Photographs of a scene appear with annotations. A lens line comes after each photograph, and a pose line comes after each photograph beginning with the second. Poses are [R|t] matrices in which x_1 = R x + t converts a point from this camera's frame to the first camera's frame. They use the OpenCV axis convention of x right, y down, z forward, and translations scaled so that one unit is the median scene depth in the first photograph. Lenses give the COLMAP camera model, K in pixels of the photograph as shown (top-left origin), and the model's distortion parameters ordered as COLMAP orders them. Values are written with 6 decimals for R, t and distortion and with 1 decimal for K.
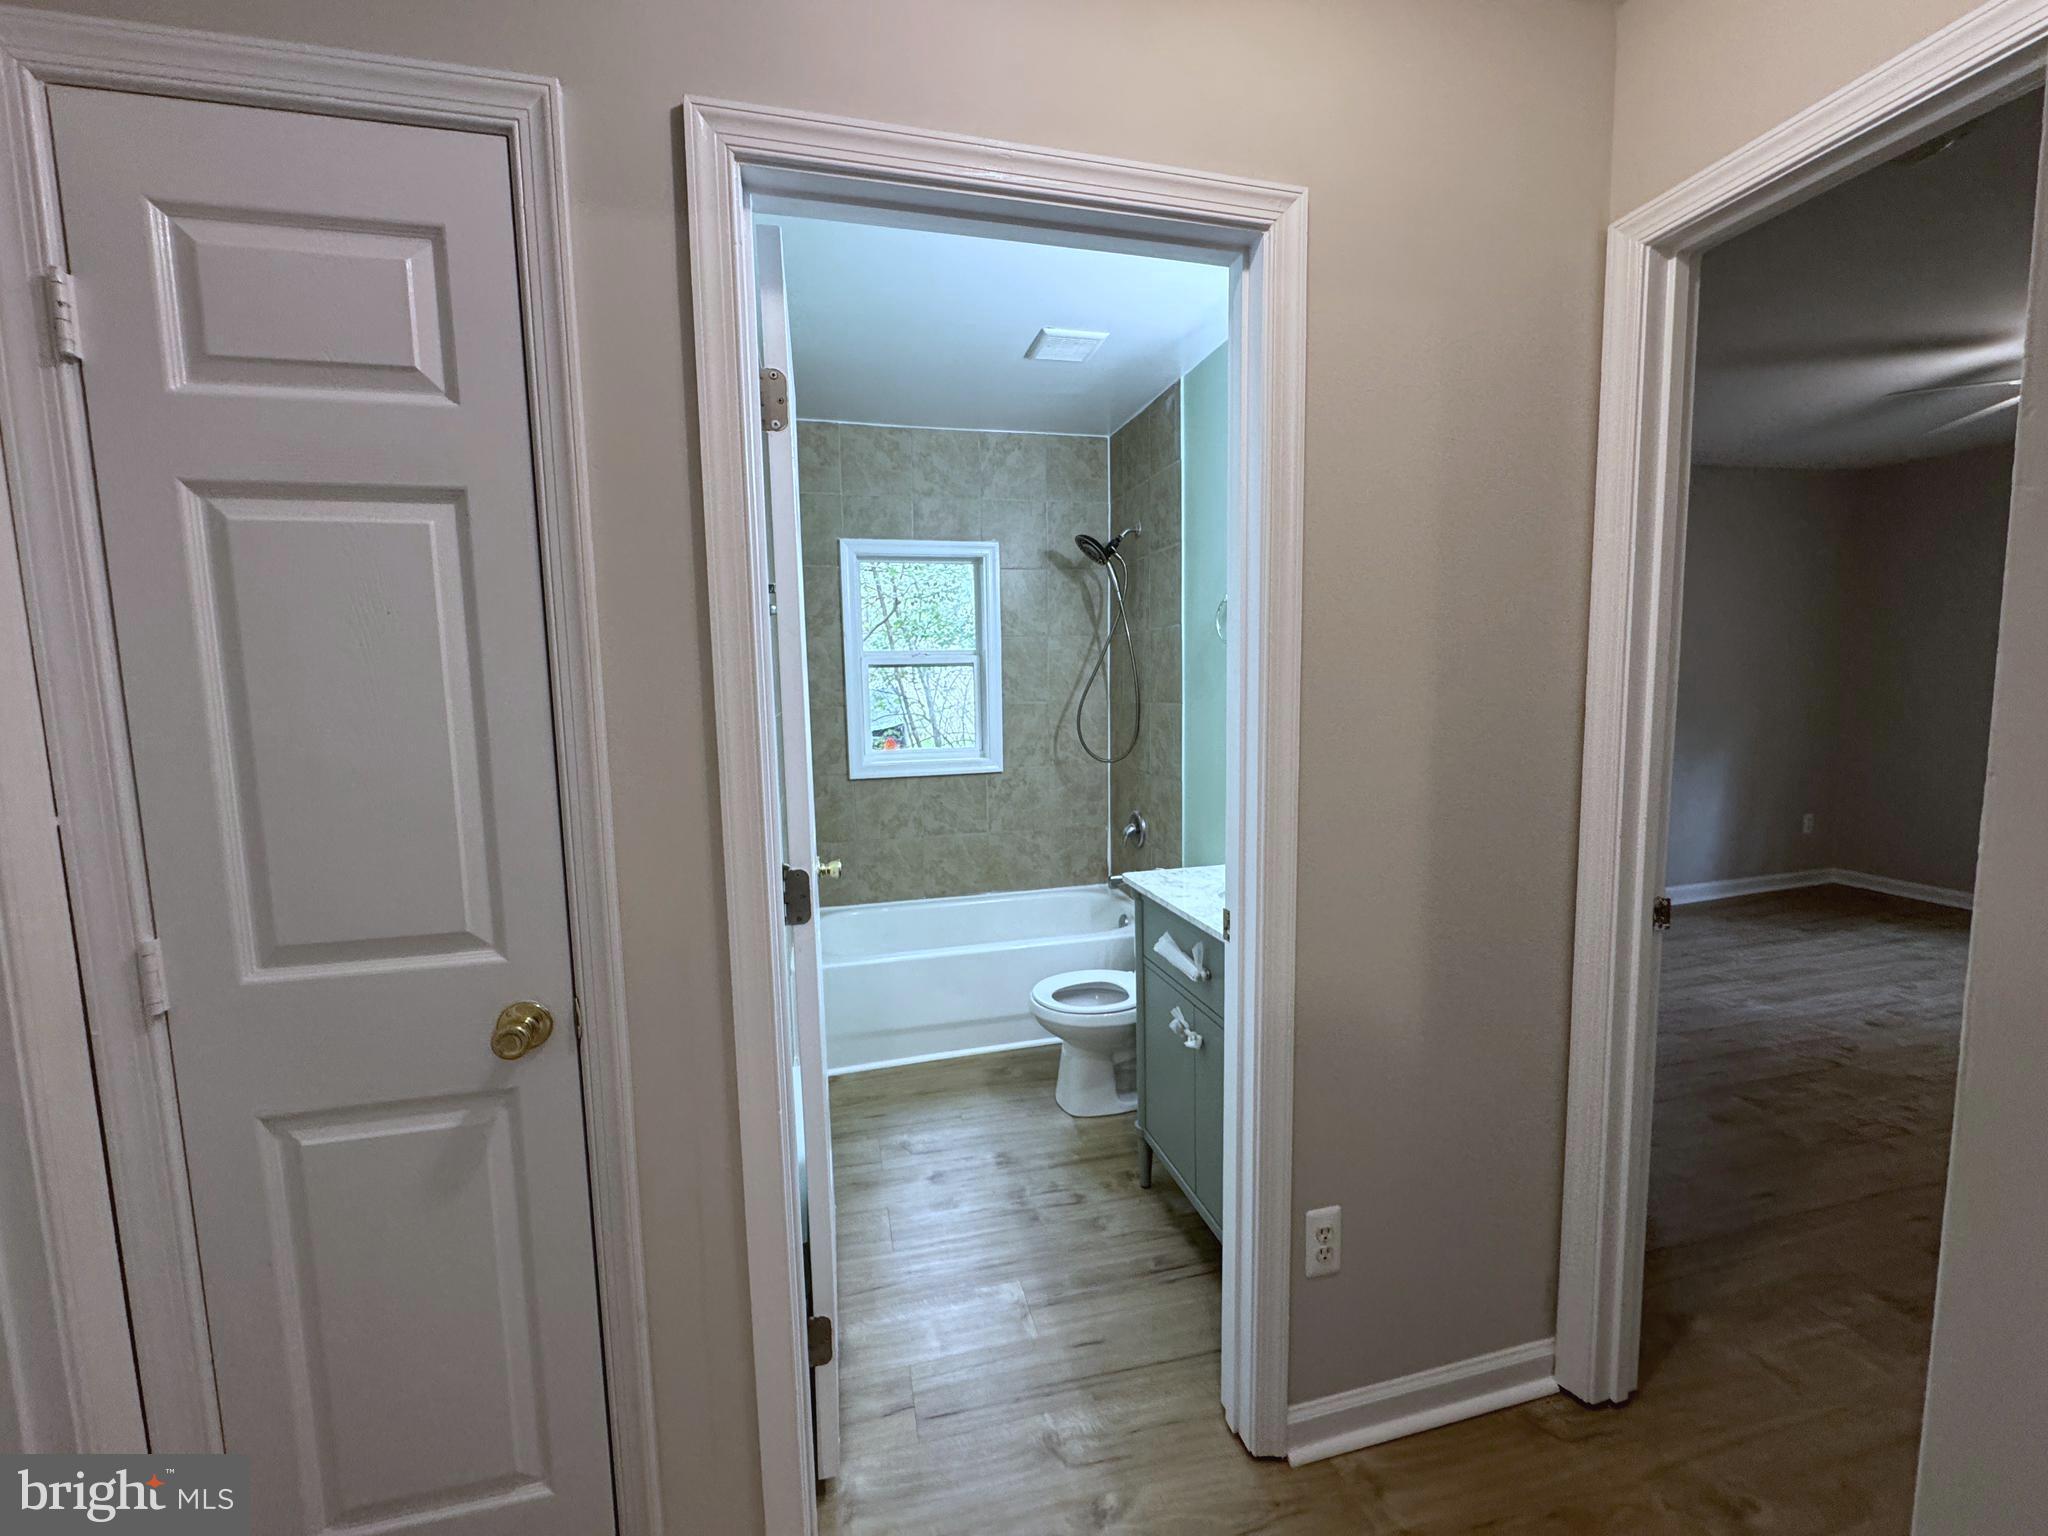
lens RADIAL K [[819.4, 0, 1022.3], [0, 819.4, 764.4], [0, 0, 1]] dist [-0.001191, 0.000125]
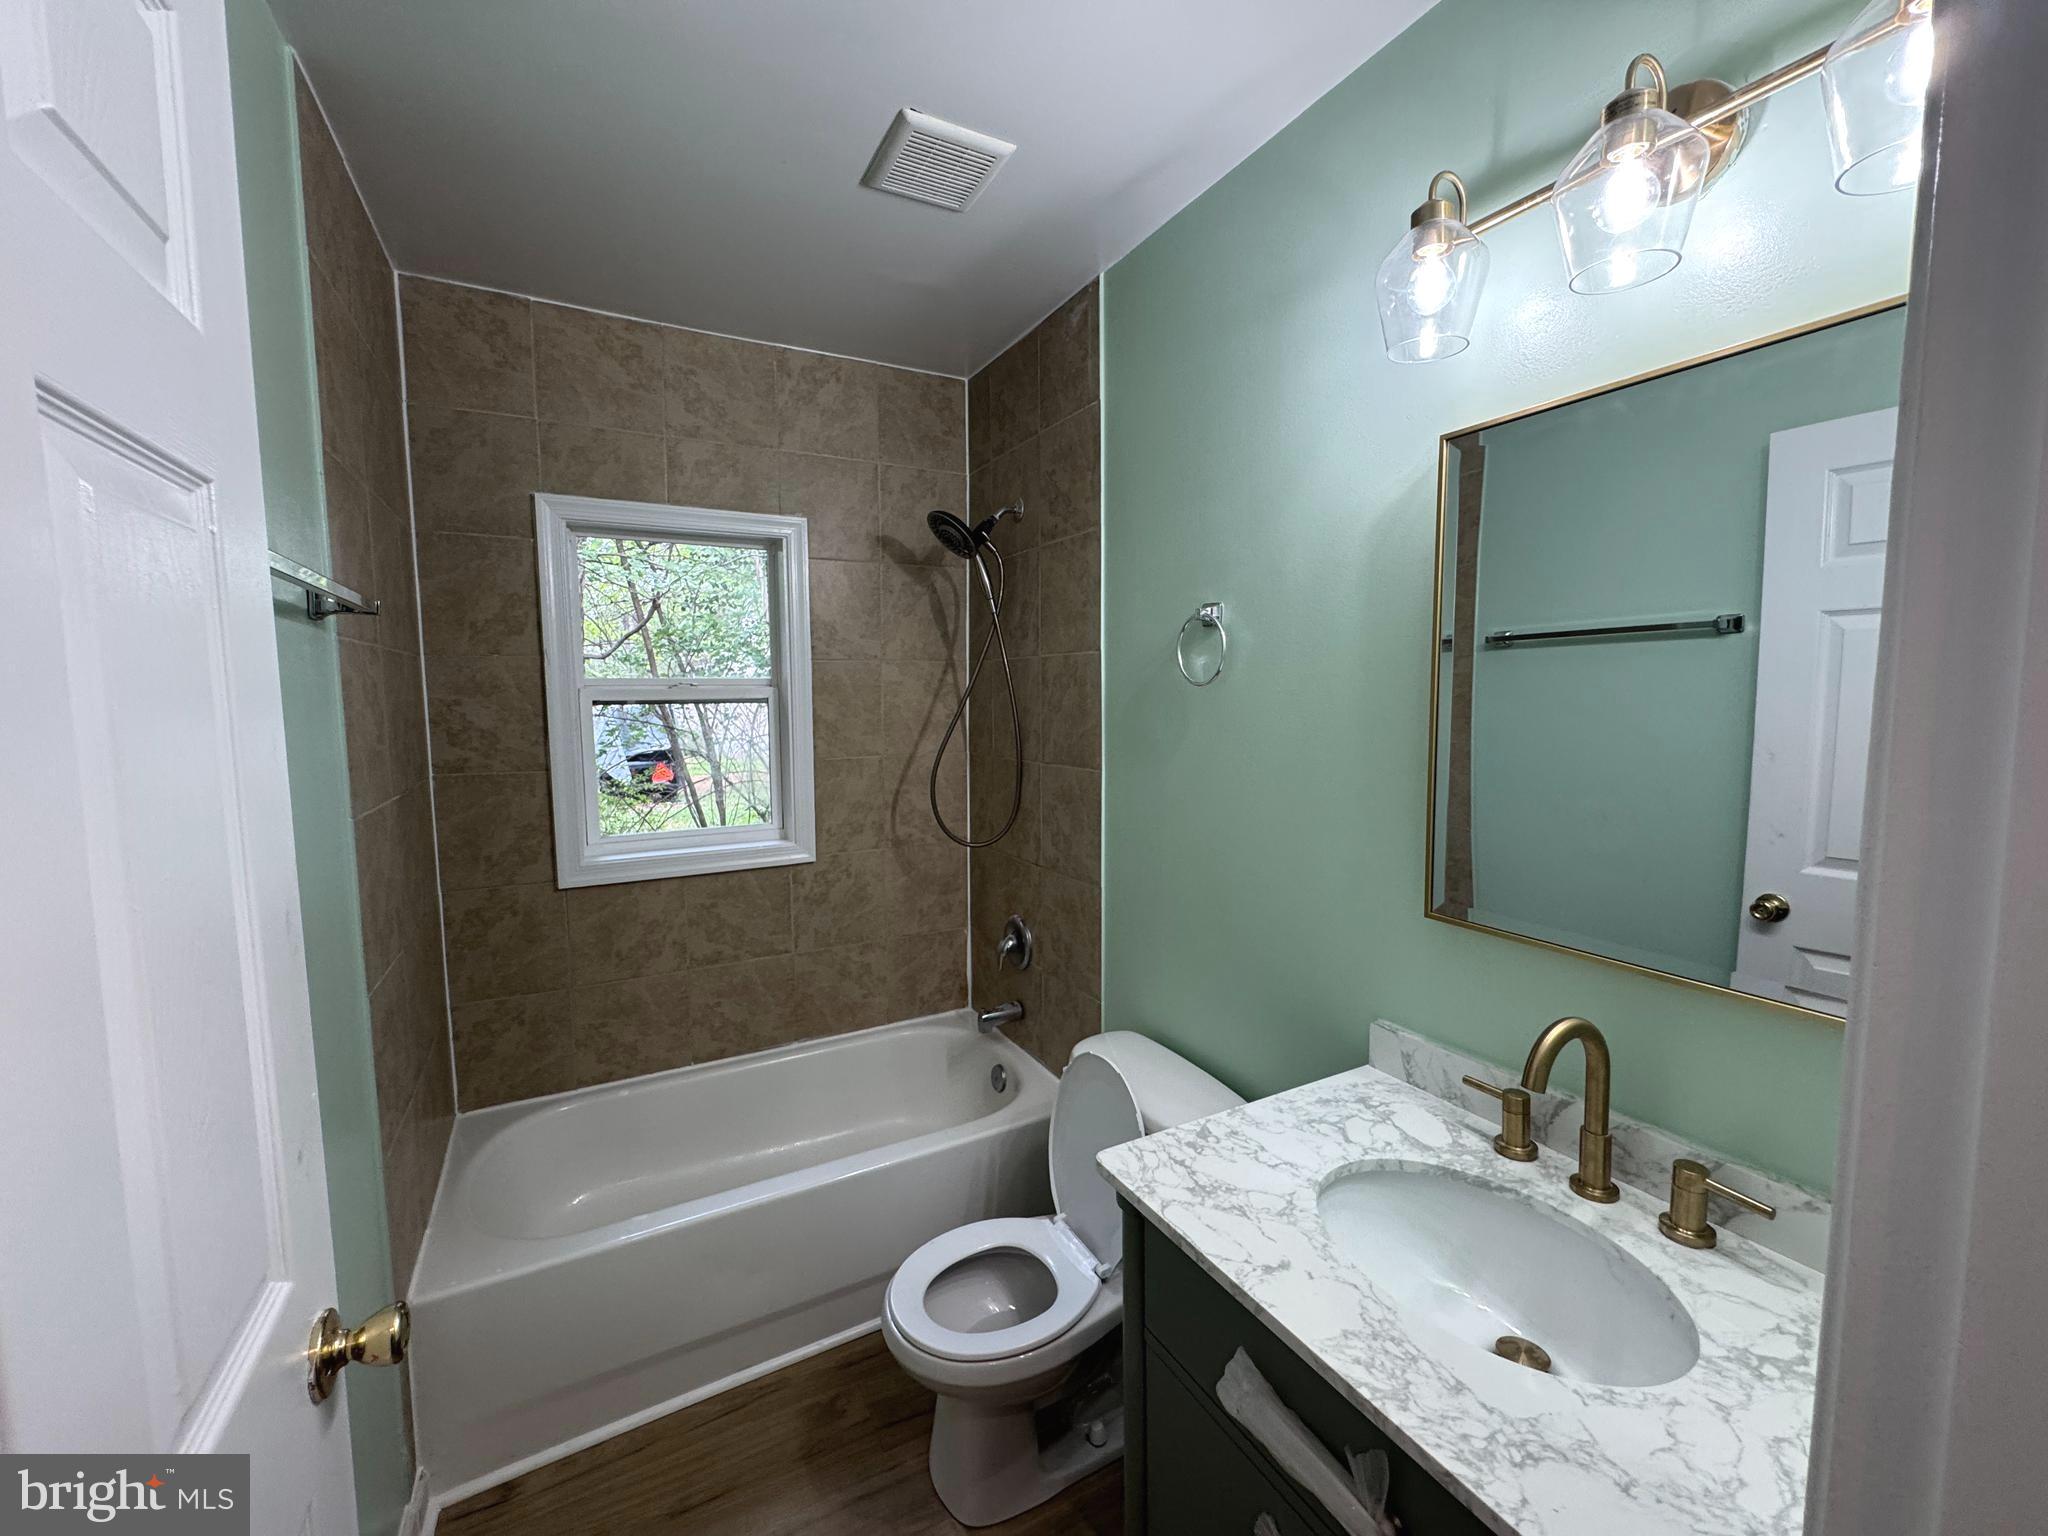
lens RADIAL K [[819.4, 0, 1022.3], [0, 819.4, 764.4], [0, 0, 1]] dist [-0.001191, 0.000125]
pose [[0.968876, -0.009824, 0.247351, -0.025679], [0.013930, 0.999793, -0.014853, -0.059699], [-0.247154, 0.017836, 0.968812, 0.318638]]
